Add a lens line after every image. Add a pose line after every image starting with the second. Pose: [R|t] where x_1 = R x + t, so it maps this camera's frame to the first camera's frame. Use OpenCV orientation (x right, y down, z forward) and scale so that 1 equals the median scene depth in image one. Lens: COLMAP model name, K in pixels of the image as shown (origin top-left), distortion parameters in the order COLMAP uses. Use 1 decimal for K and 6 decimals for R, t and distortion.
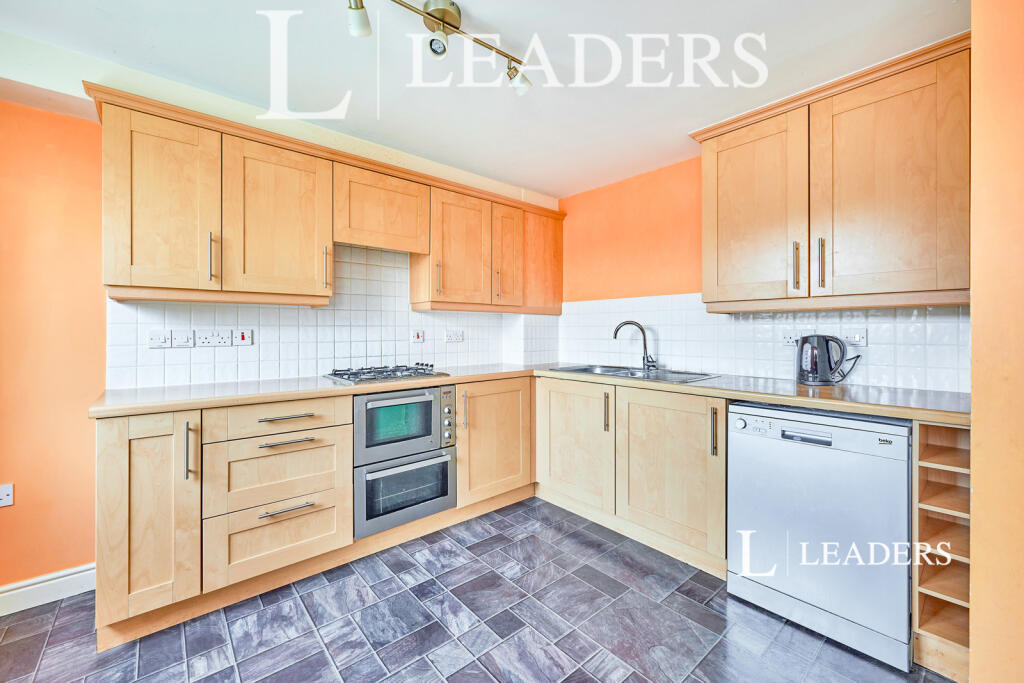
lens RADIAL K [[412.2, 0, 512.6], [0, 412.2, 331.8], [0, 0, 1]] dist [-0.000177, 0.000130]
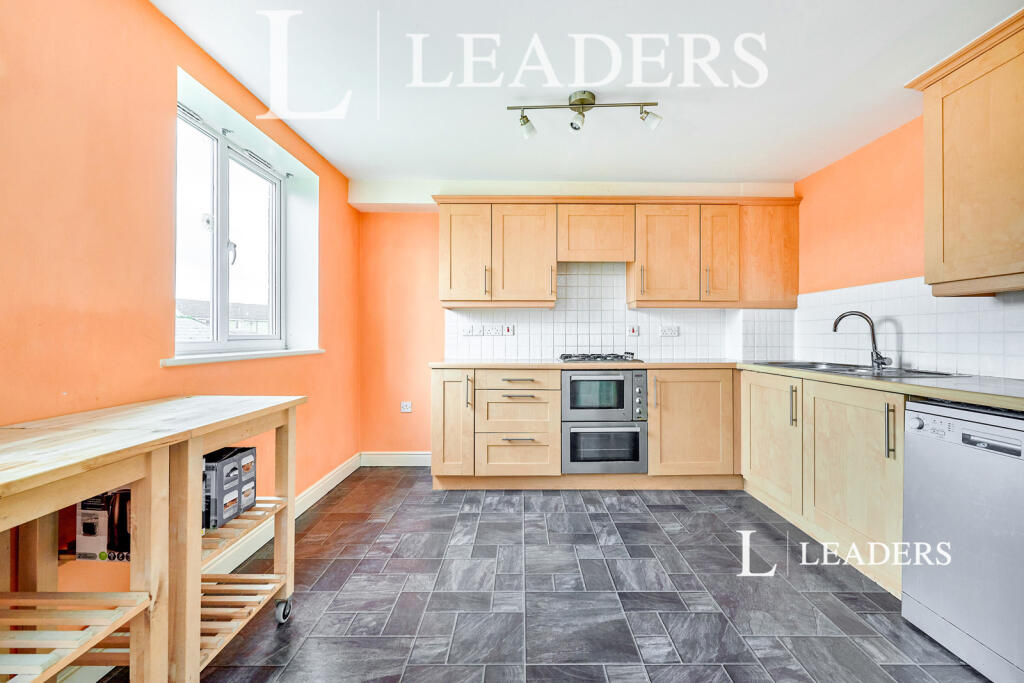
lens RADIAL K [[415.5, 0, 525.2], [0, 415.5, 334.0], [0, 0, 1]] dist [-0.001241, 0.000052]
pose [[0.767526, -0.000875, -0.641018, 0.376618], [-0.002789, 0.999985, -0.004704, 0.033711], [0.641012, 0.005398, 0.767512, -0.147844]]
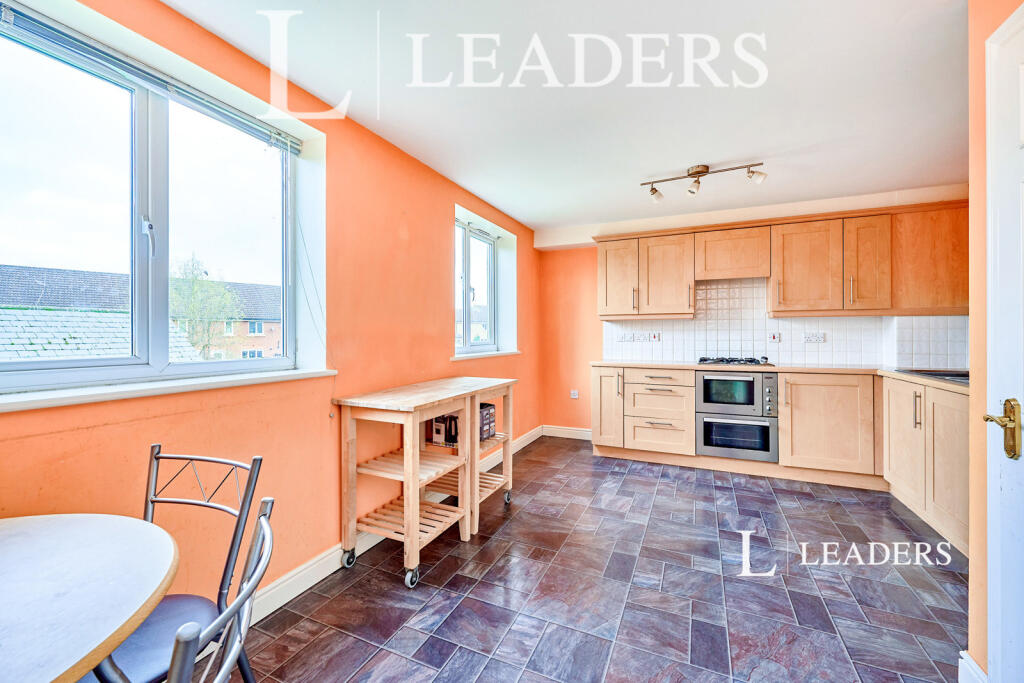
lens RADIAL K [[412.2, 0, 512.6], [0, 412.2, 331.8], [0, 0, 1]] dist [-0.000177, 0.000130]
pose [[0.427270, -0.004682, -0.904112, 0.754060], [0.000268, 0.999987, -0.005051, -0.000284], [0.904124, 0.001916, 0.427265, -0.387613]]
